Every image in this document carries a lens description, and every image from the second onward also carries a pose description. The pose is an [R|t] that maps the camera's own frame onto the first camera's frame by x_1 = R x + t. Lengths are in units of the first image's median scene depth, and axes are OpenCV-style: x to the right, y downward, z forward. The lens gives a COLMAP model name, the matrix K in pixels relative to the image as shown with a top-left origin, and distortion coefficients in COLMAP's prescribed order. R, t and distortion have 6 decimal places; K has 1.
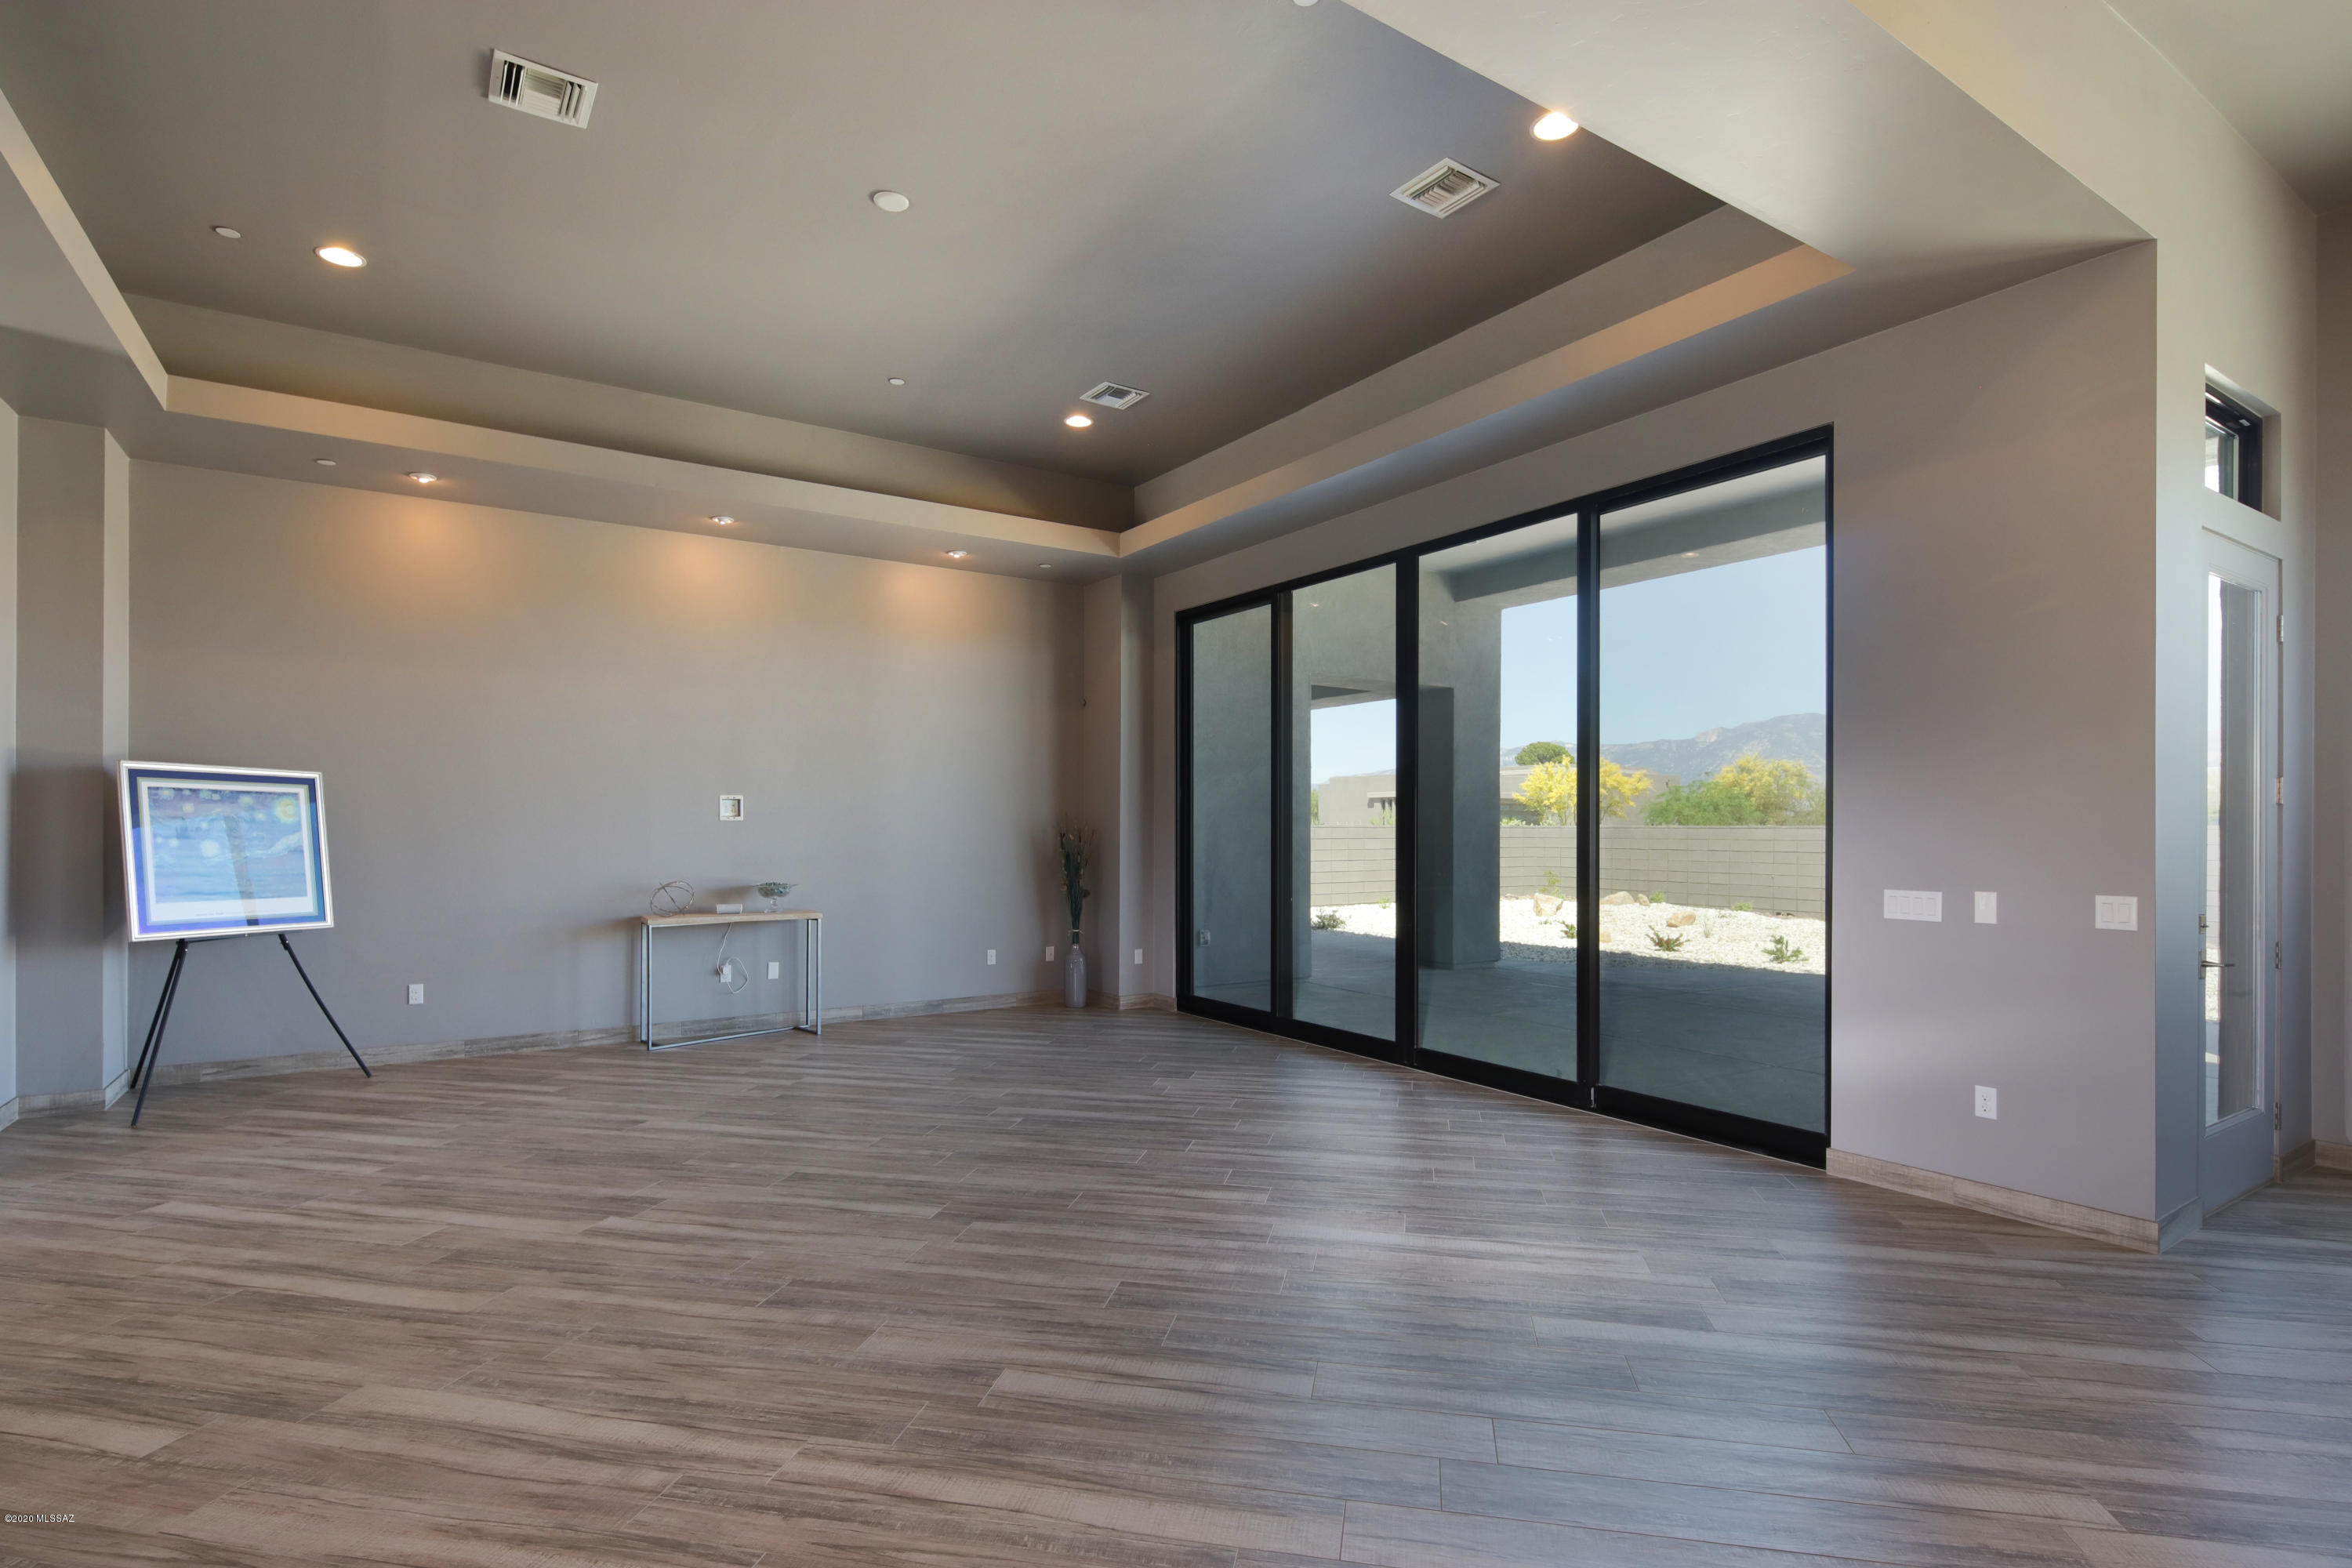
lens RADIAL K [[1140.0, 0, 1175.9], [0, 1140.0, 829.3], [0, 0, 1]] dist [0.002072, 0.000343]
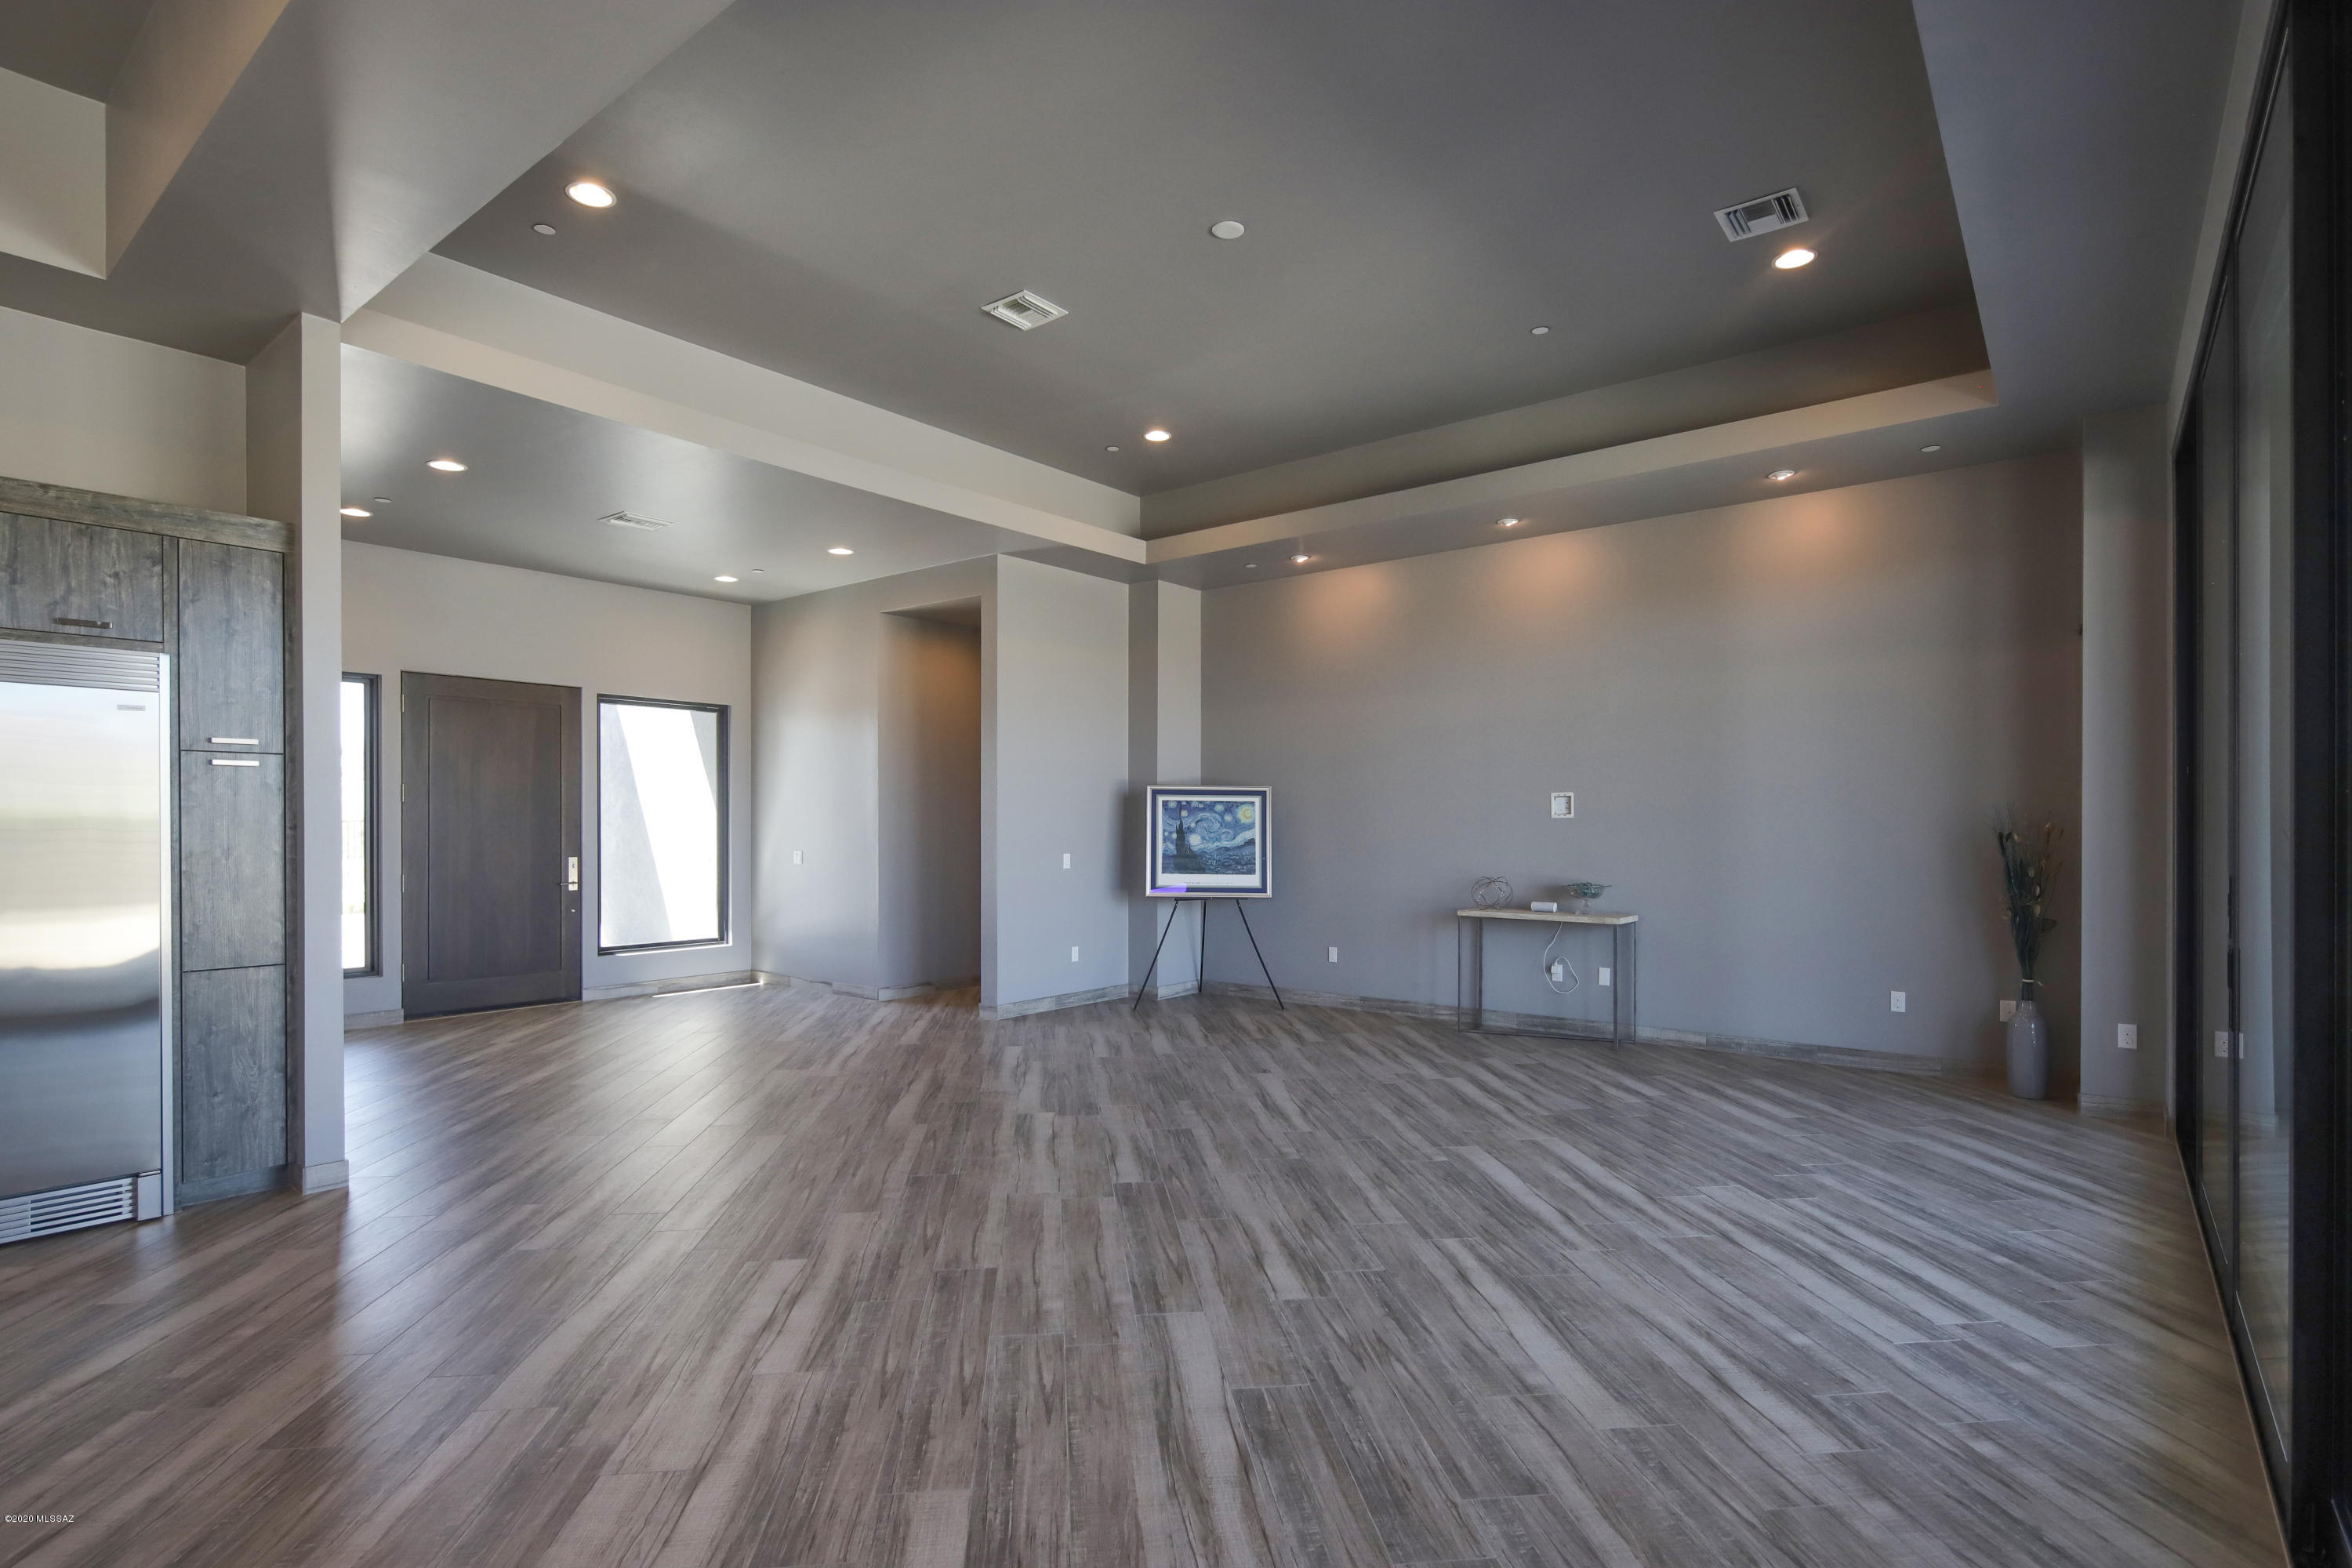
lens RADIAL K [[1140.0, 0, 1175.9], [0, 1140.0, 829.3], [0, 0, 1]] dist [0.002072, 0.000343]
pose [[0.309397, 0.000299, -0.950933, 0.546330], [0.000652, 1.000000, 0.000526, 0.001798], [0.950933, -0.000783, 0.309397, 0.469076]]
